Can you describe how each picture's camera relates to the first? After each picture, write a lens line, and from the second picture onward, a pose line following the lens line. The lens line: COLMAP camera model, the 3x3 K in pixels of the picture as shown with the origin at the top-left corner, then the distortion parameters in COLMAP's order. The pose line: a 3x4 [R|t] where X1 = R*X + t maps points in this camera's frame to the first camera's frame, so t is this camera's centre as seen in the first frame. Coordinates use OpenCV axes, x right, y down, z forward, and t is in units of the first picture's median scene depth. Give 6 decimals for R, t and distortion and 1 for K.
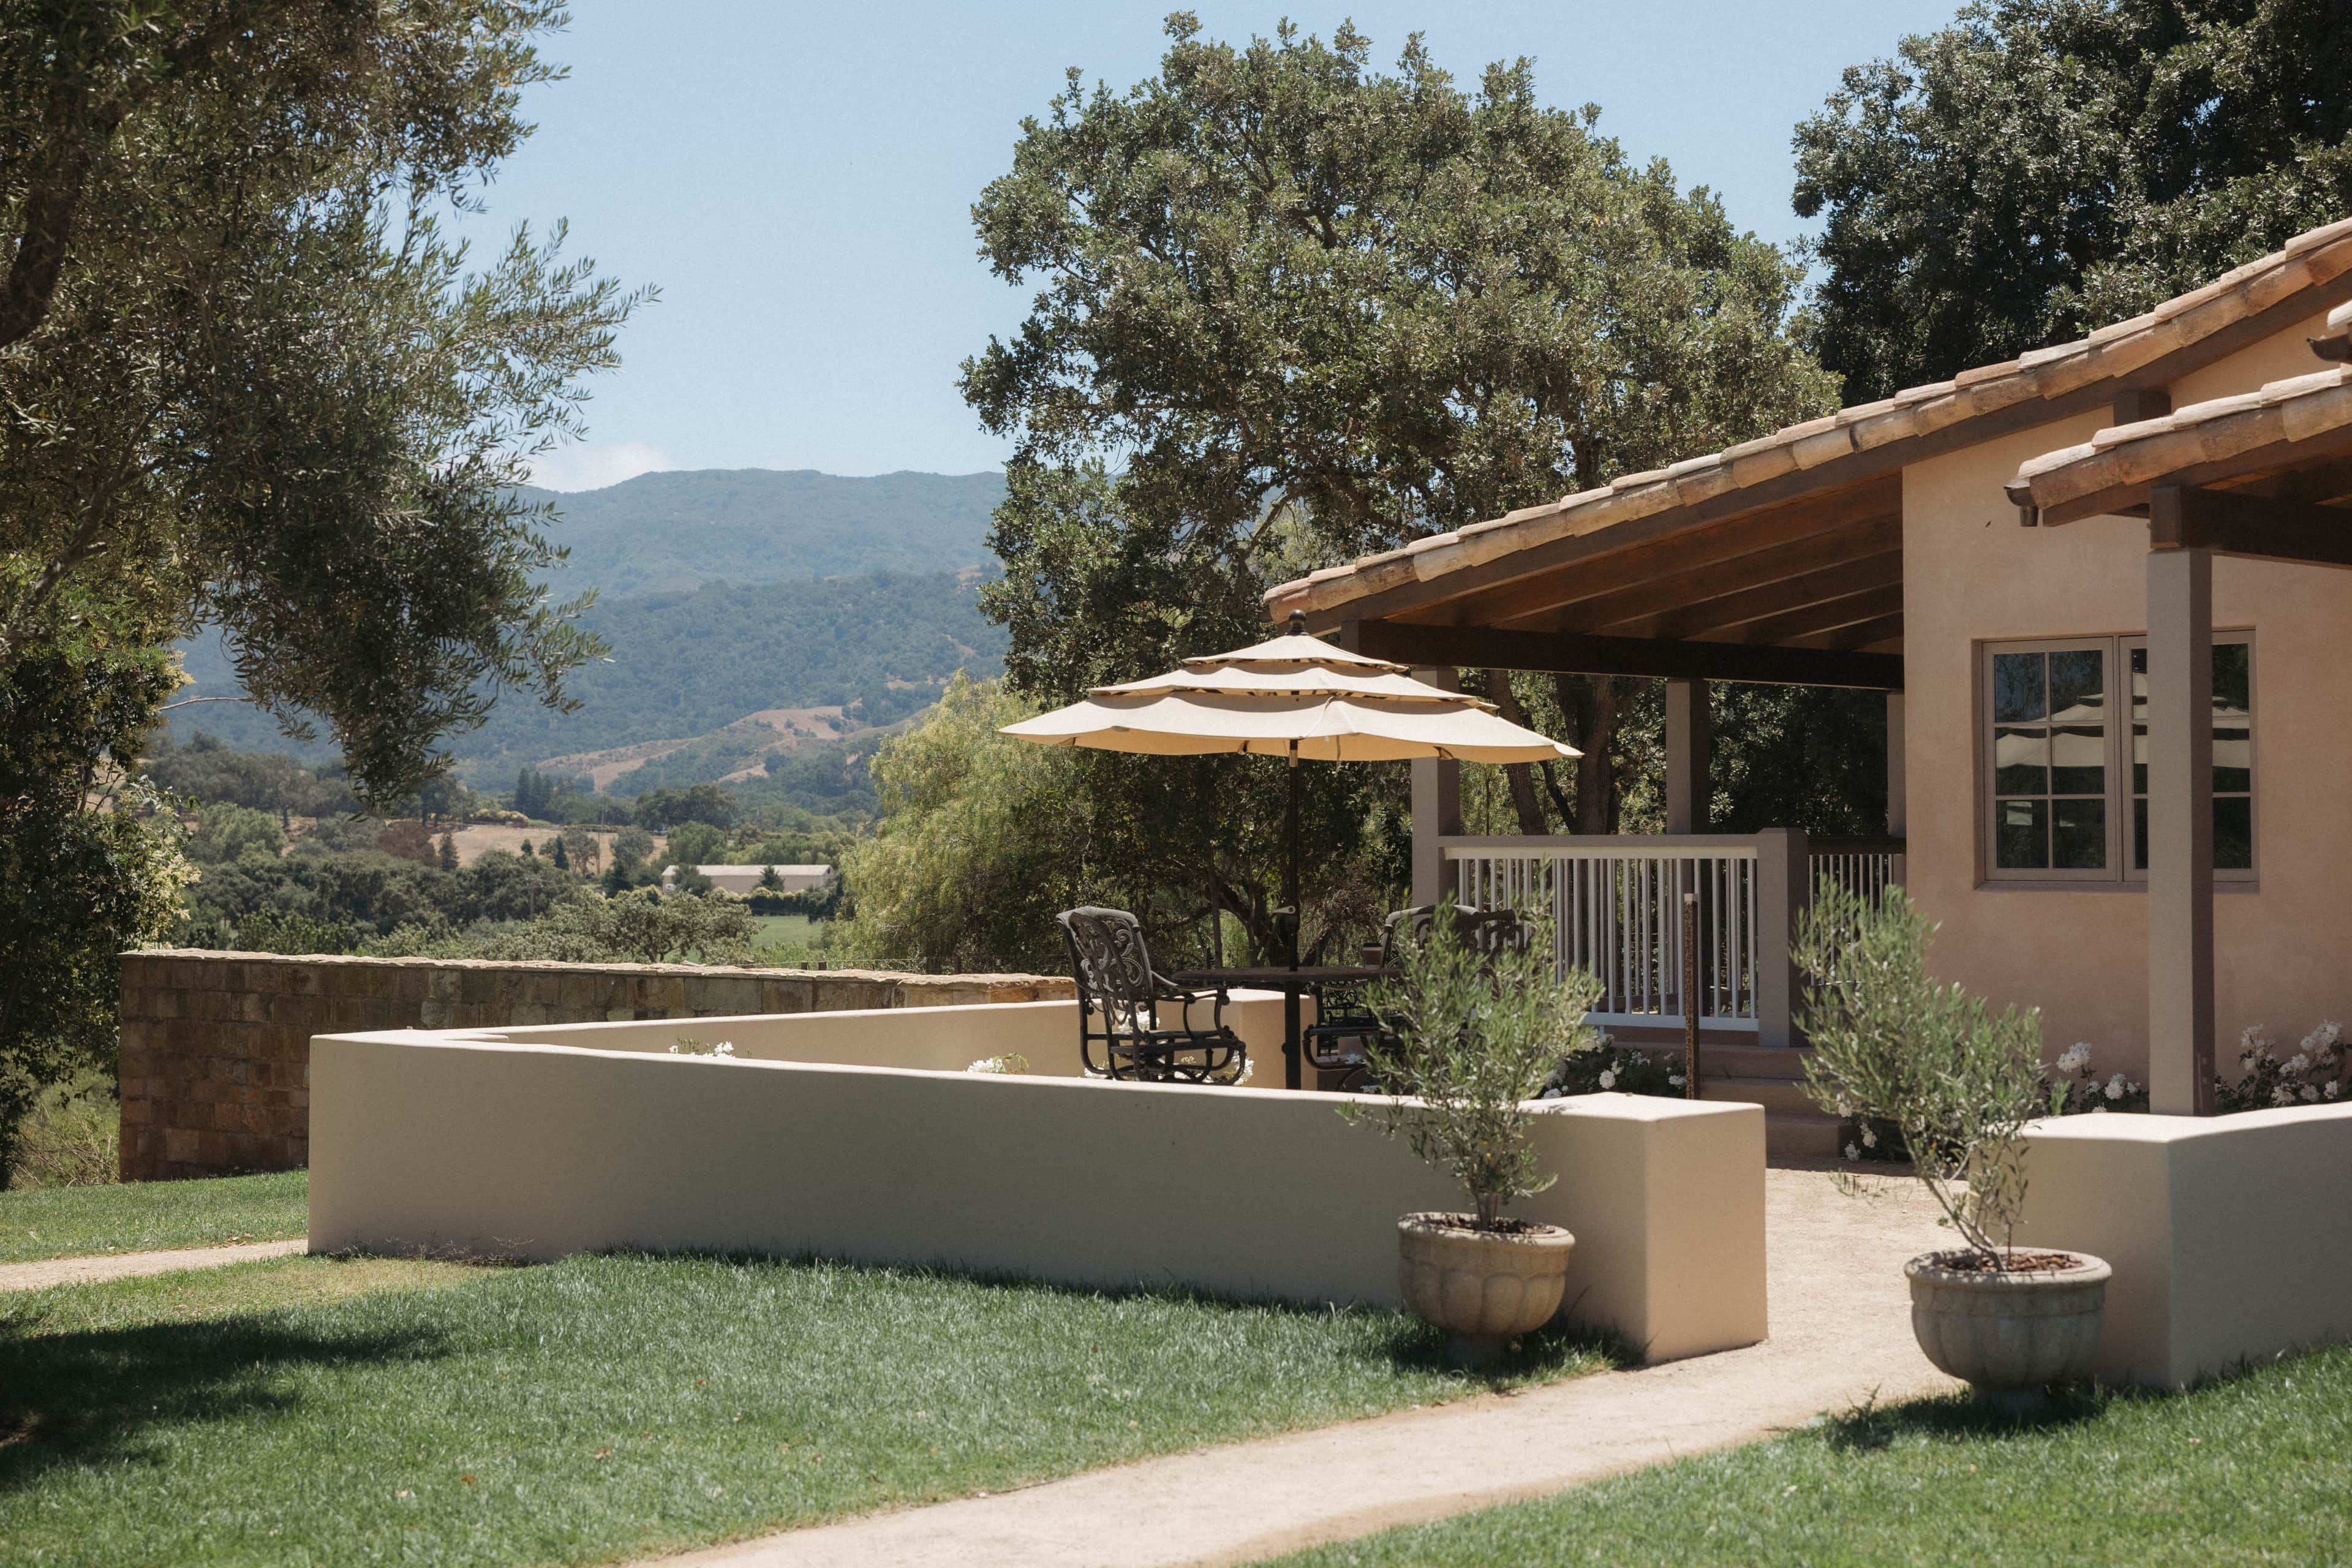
lens RADIAL K [[3640.0, 0, 1182.1], [0, 3640.0, 706.6], [0, 0, 1]] dist [-0.007463, 0.048315]
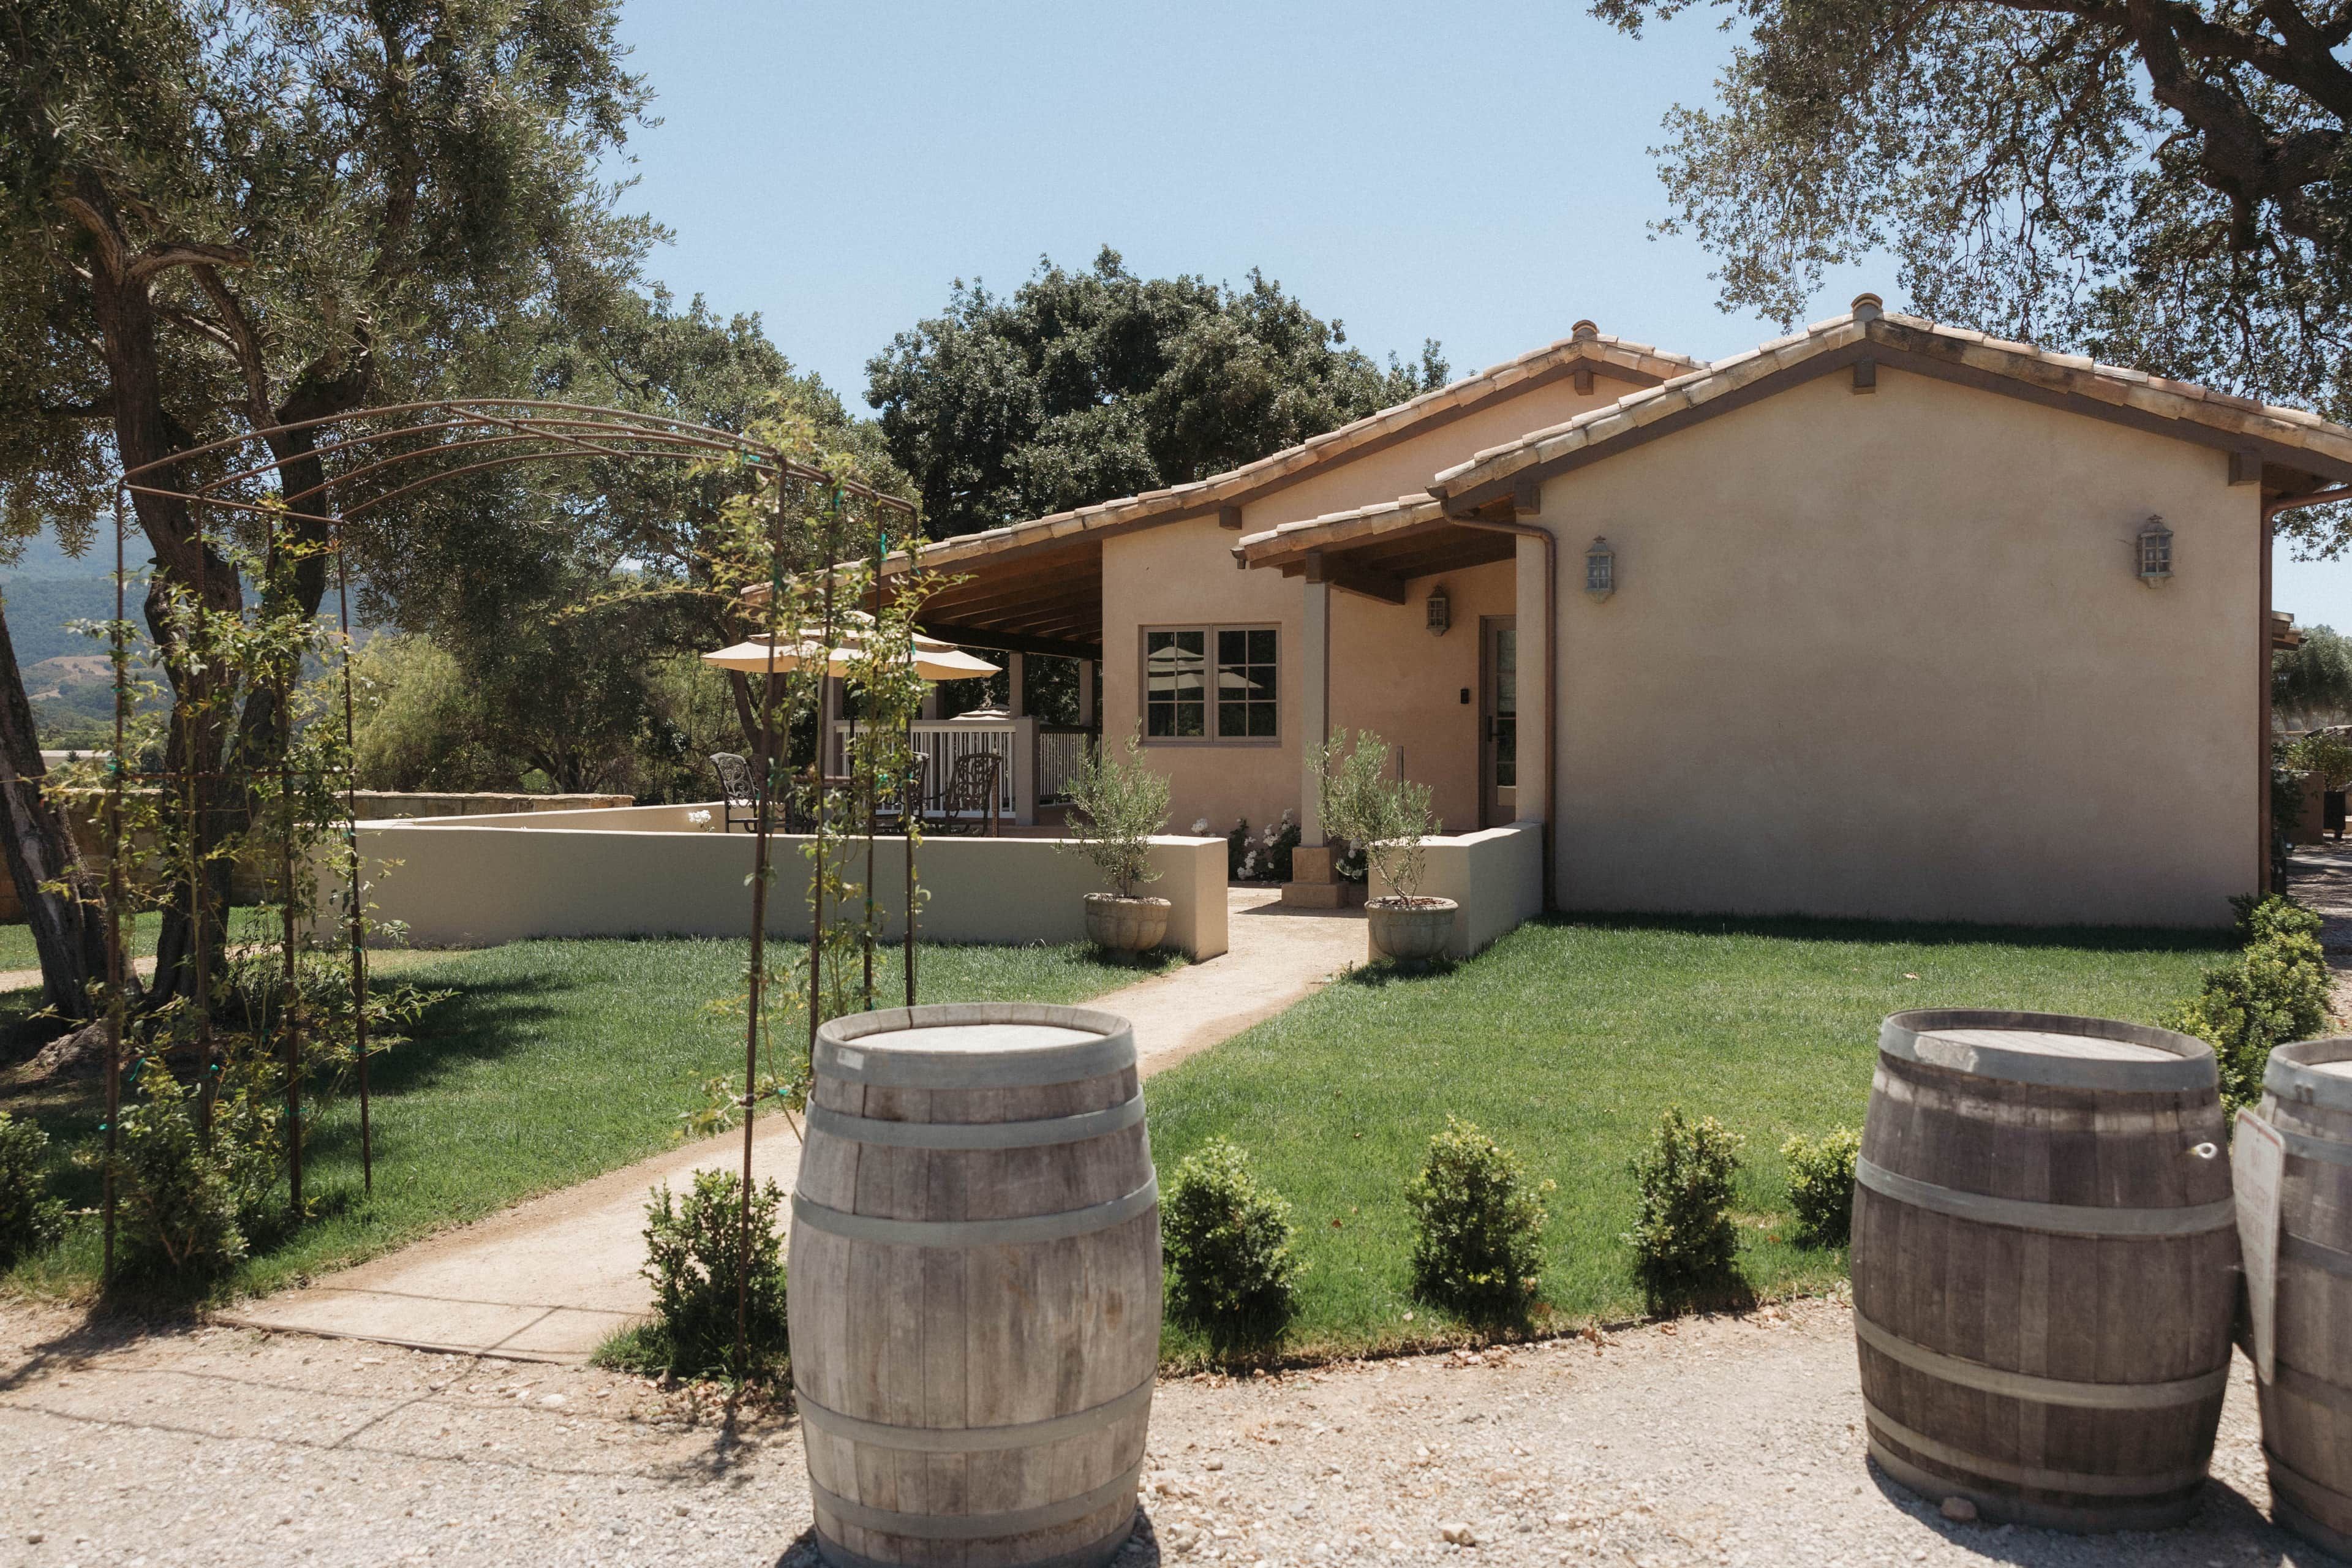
lens RADIAL K [[1889.3, 0, 1176.0], [0, 1889.3, 784.0], [0, 0, 1]] dist [0.011861, 0.006707]
pose [[0.908955, -0.005328, 0.416861, -0.119250], [-0.019630, 0.998262, 0.055560, 0.006684], [-0.416433, -0.058684, 0.907271, 0.009569]]
